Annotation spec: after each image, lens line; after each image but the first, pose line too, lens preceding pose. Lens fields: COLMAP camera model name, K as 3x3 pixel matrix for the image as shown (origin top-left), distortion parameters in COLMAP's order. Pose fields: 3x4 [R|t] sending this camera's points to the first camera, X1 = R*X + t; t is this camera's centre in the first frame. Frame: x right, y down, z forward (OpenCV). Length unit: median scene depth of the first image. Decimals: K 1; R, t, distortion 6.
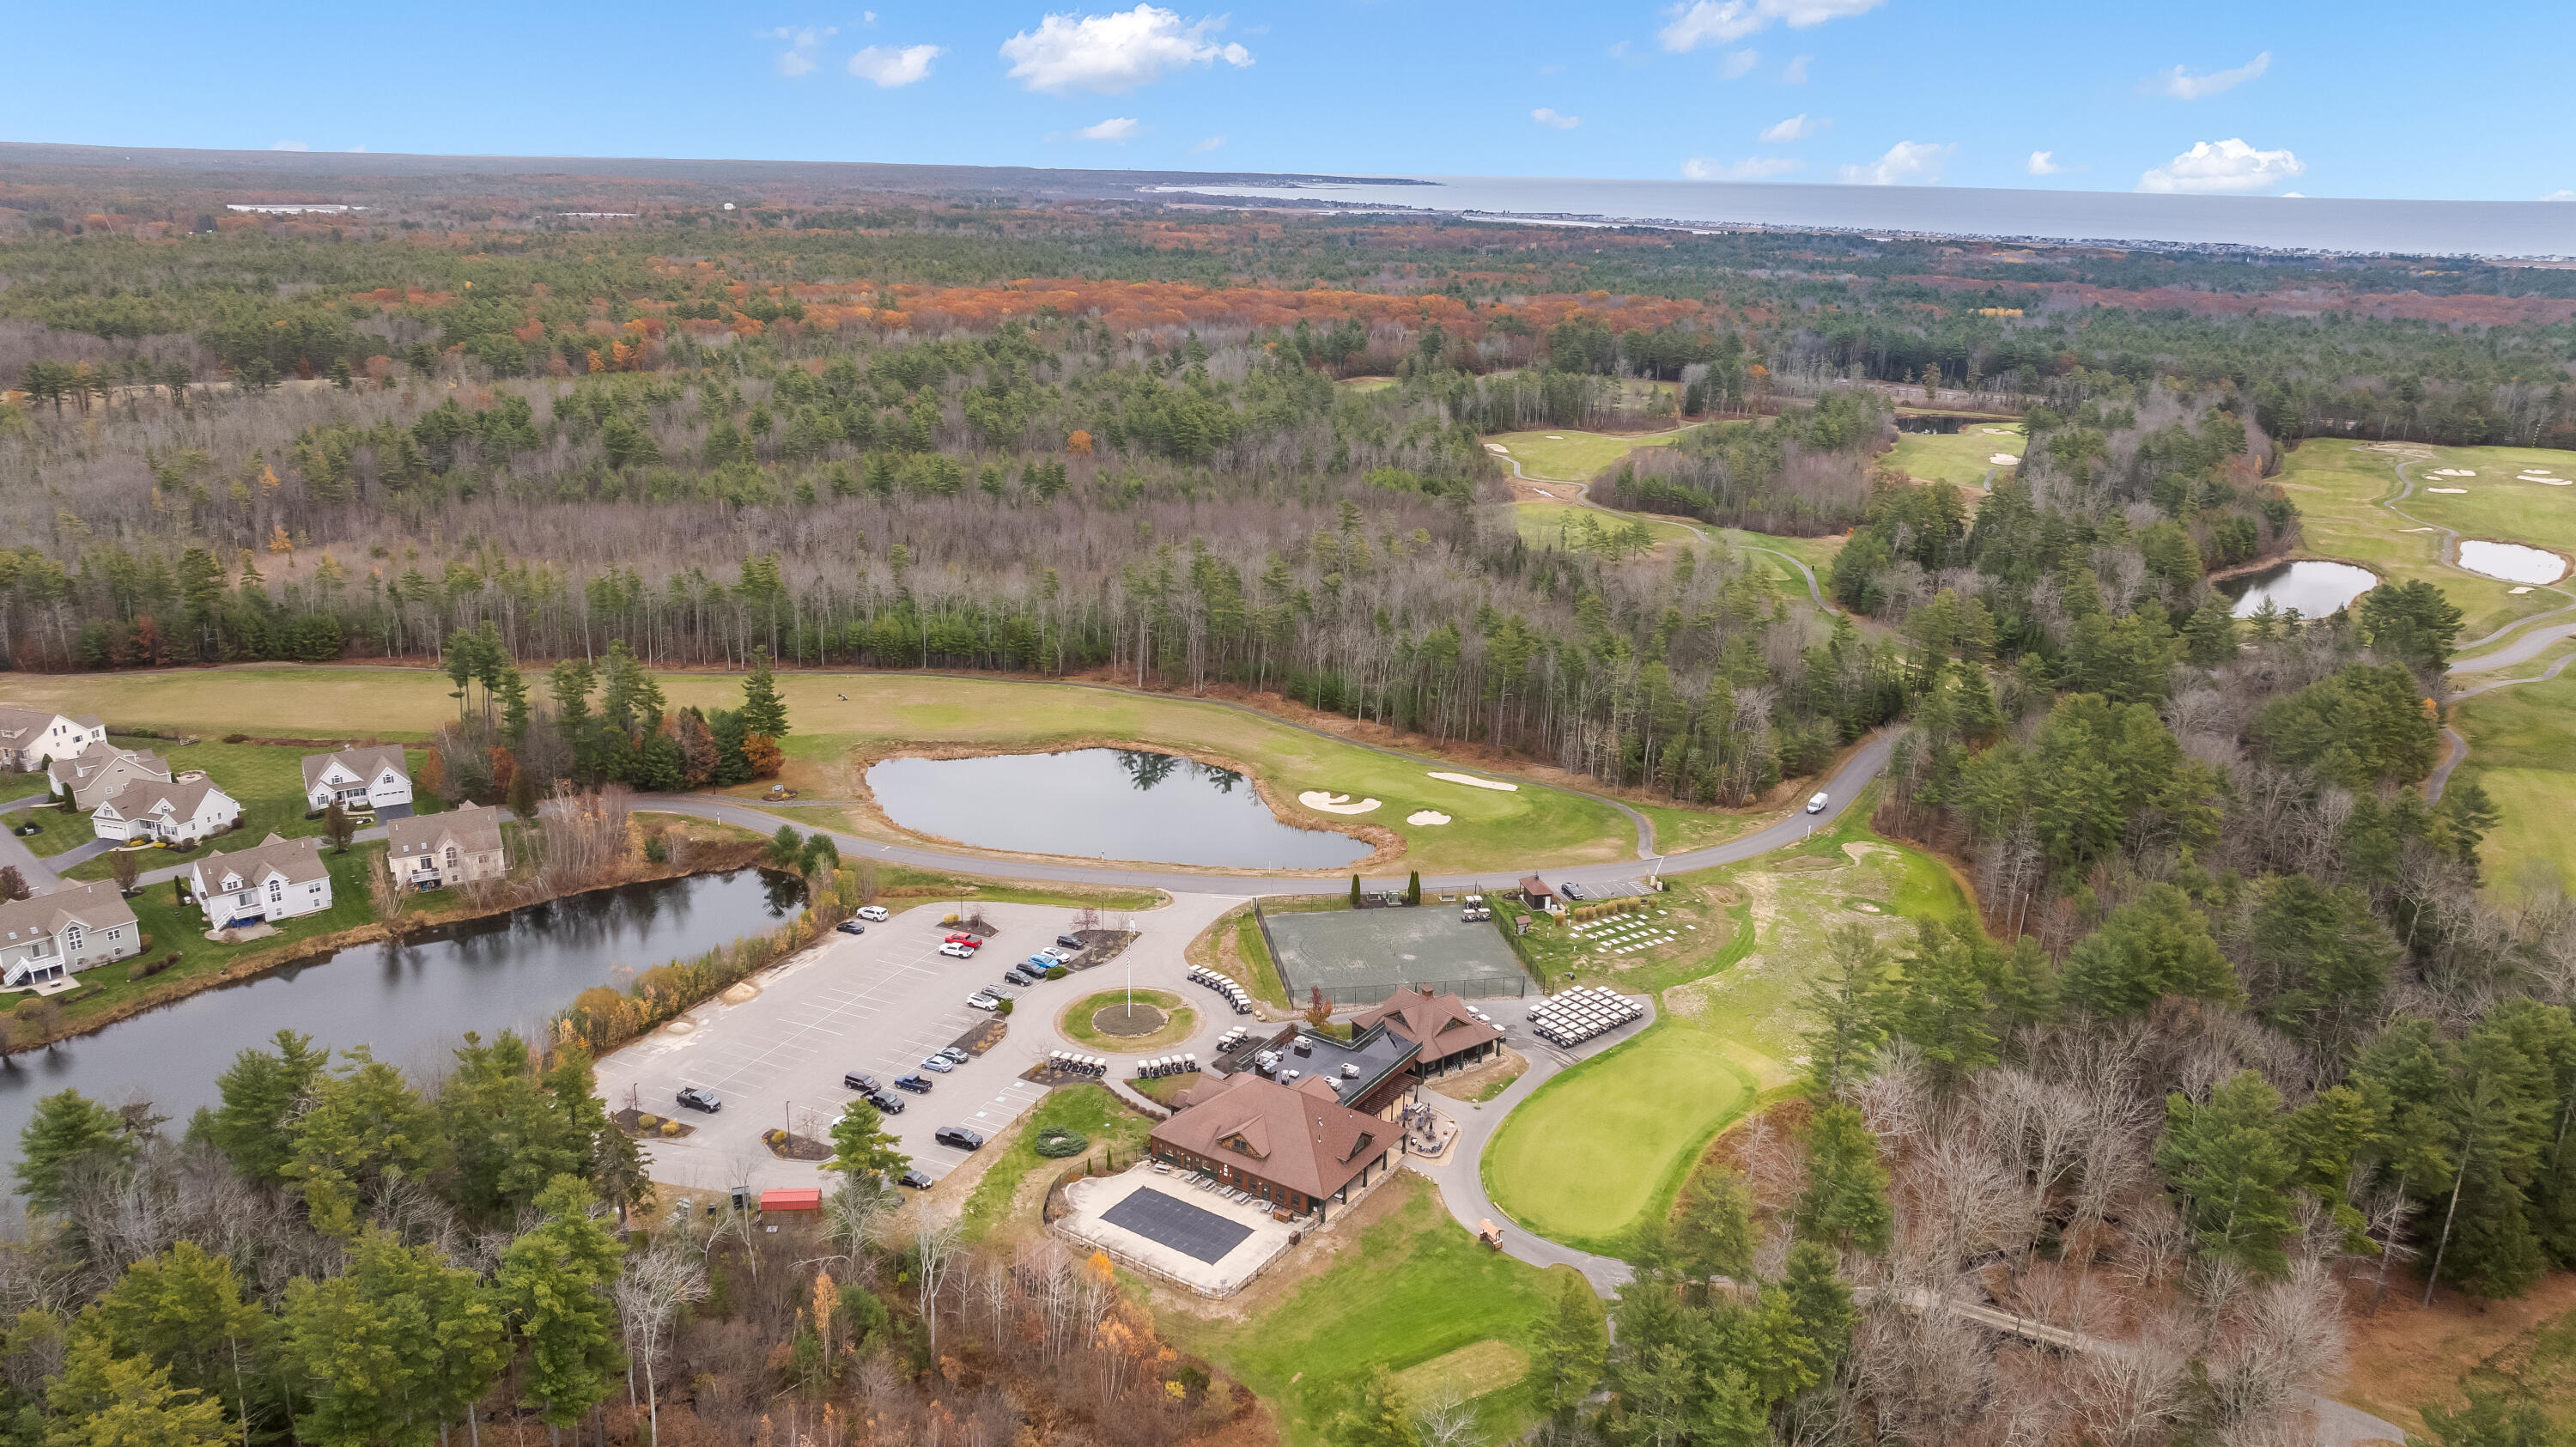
lens RADIAL K [[1819.0, 0, 1292.4], [0, 1819.0, 701.9], [0, 0, 1]] dist [-0.018852, -0.001421]
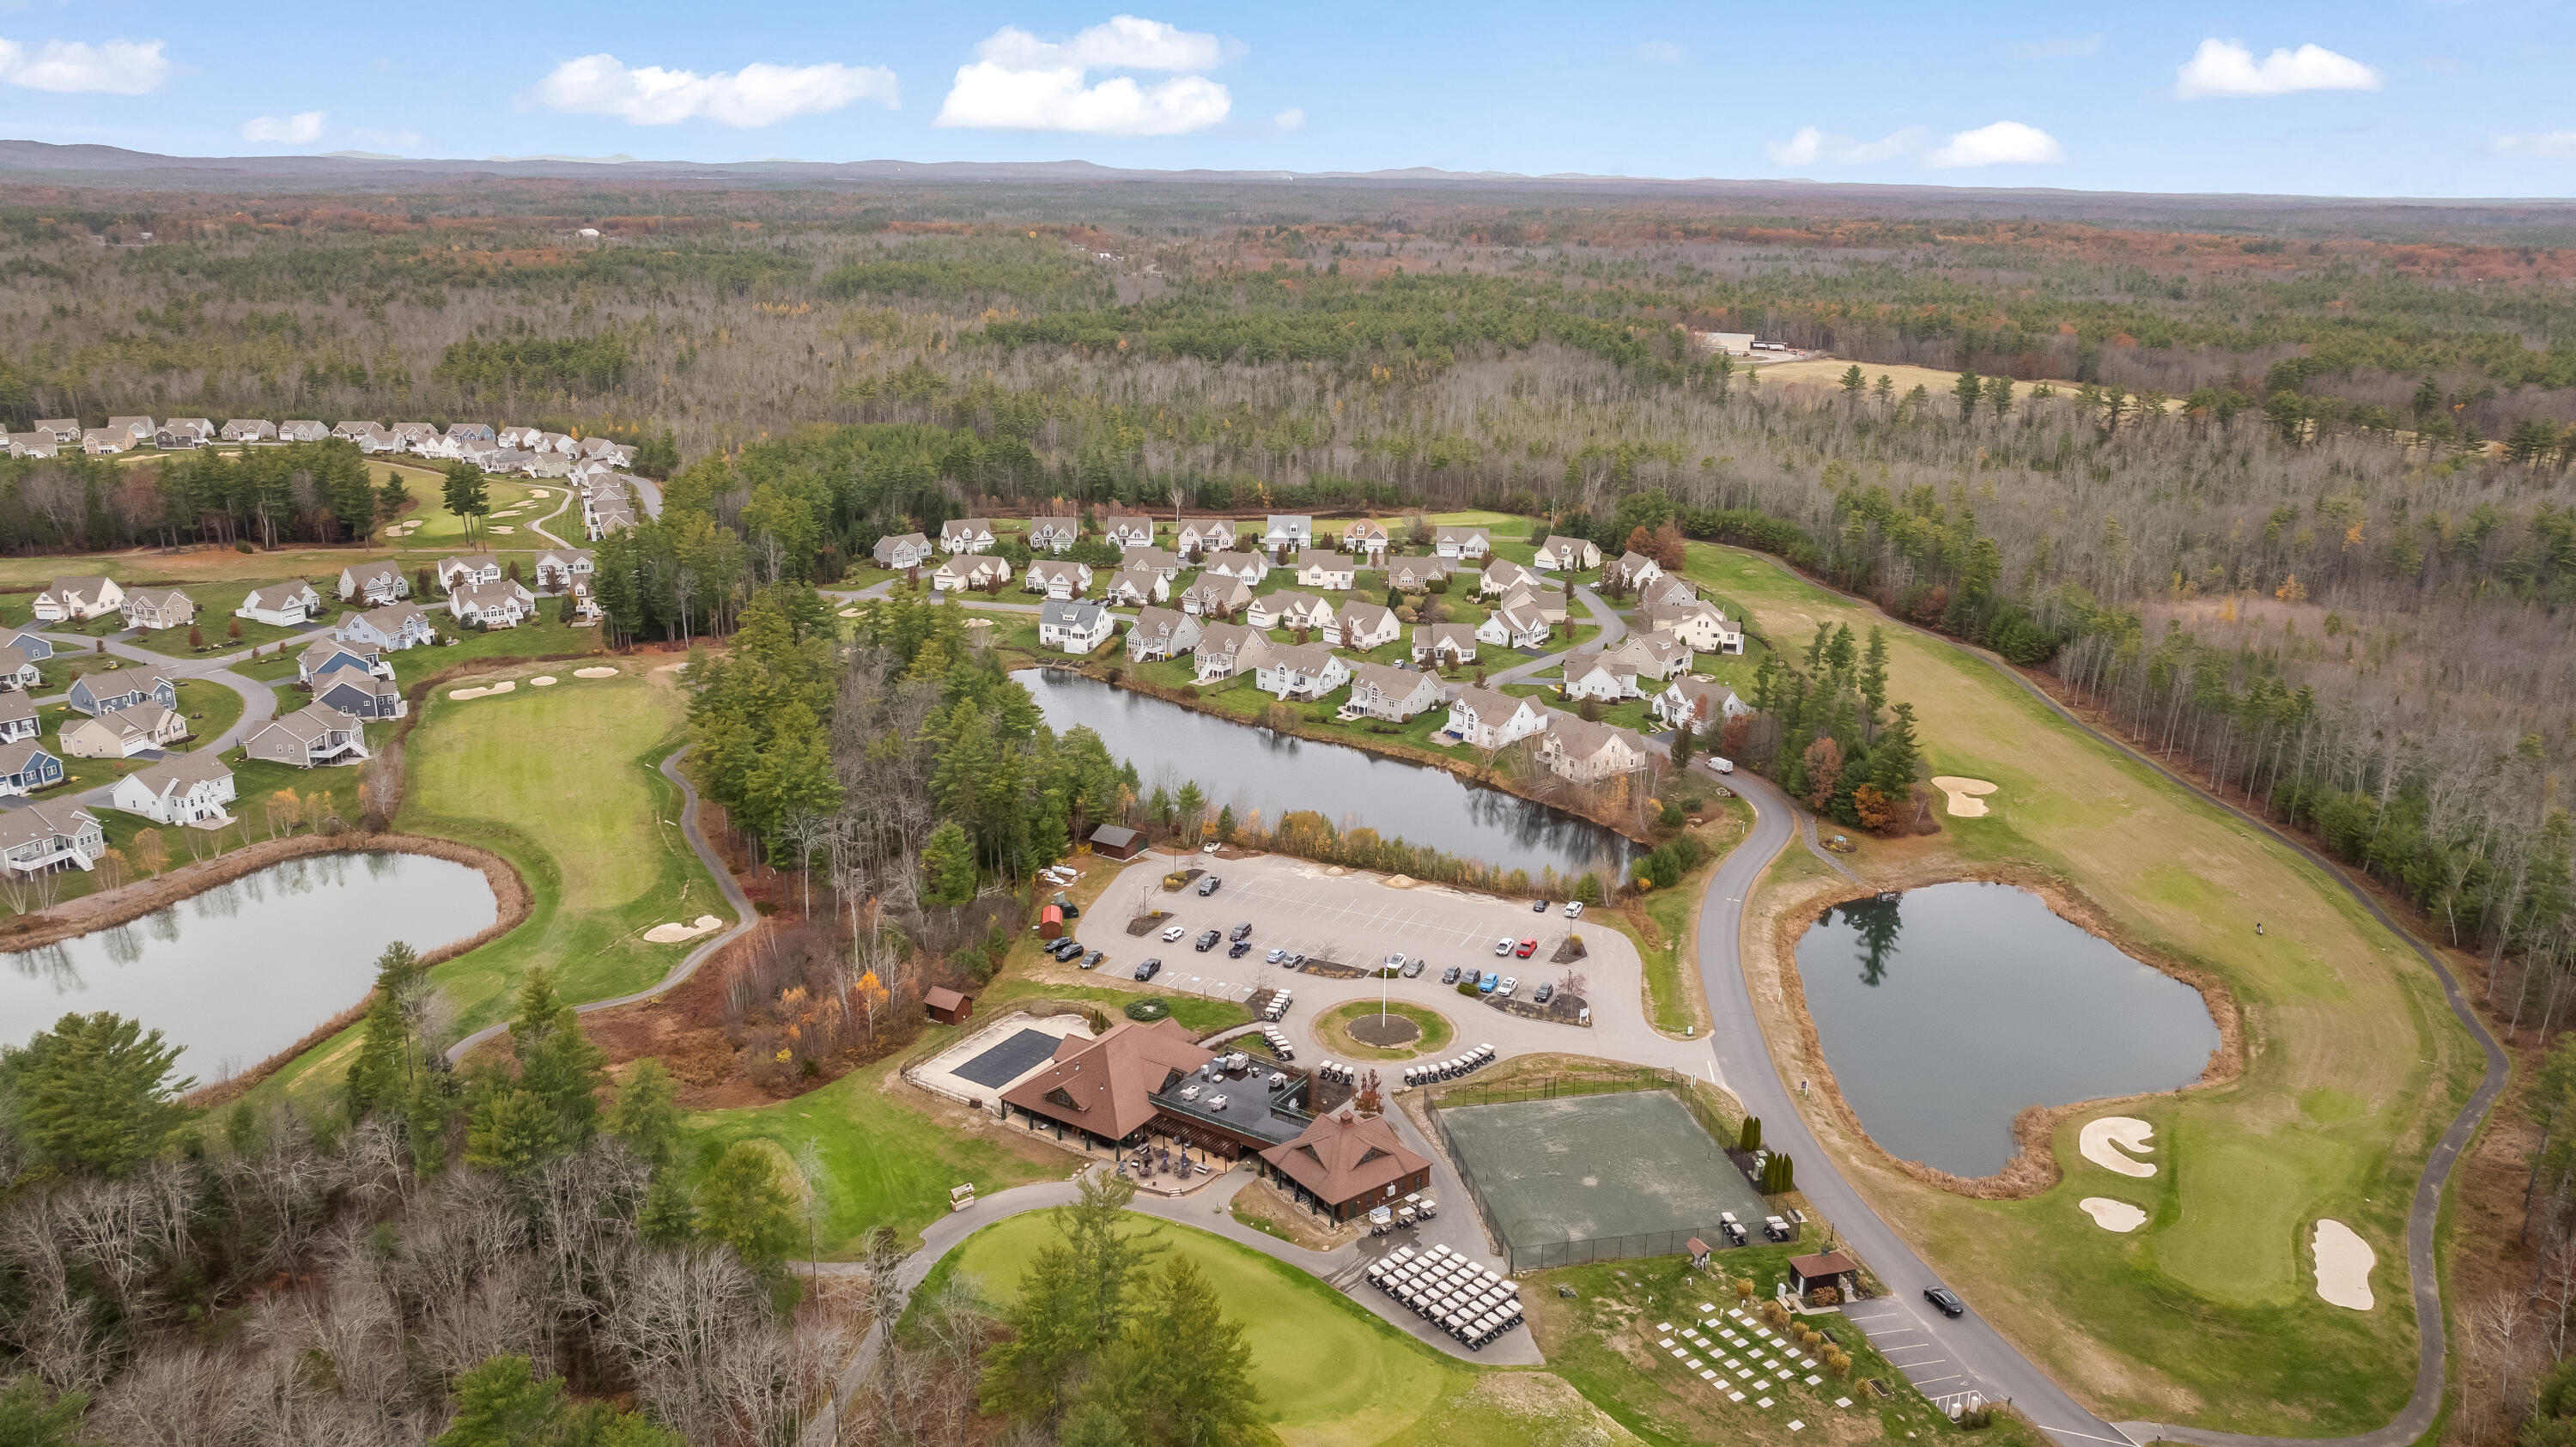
lens RADIAL K [[1819.0, 0, 1277.8], [0, 1819.0, 736.9], [0, 0, 1]] dist [-0.018852, -0.001421]
pose [[0.013060, 0.277952, -0.960506, 0.770525], [-0.300790, 0.917188, 0.261326, -0.203024], [0.953601, 0.285498, 0.095584, 0.744363]]
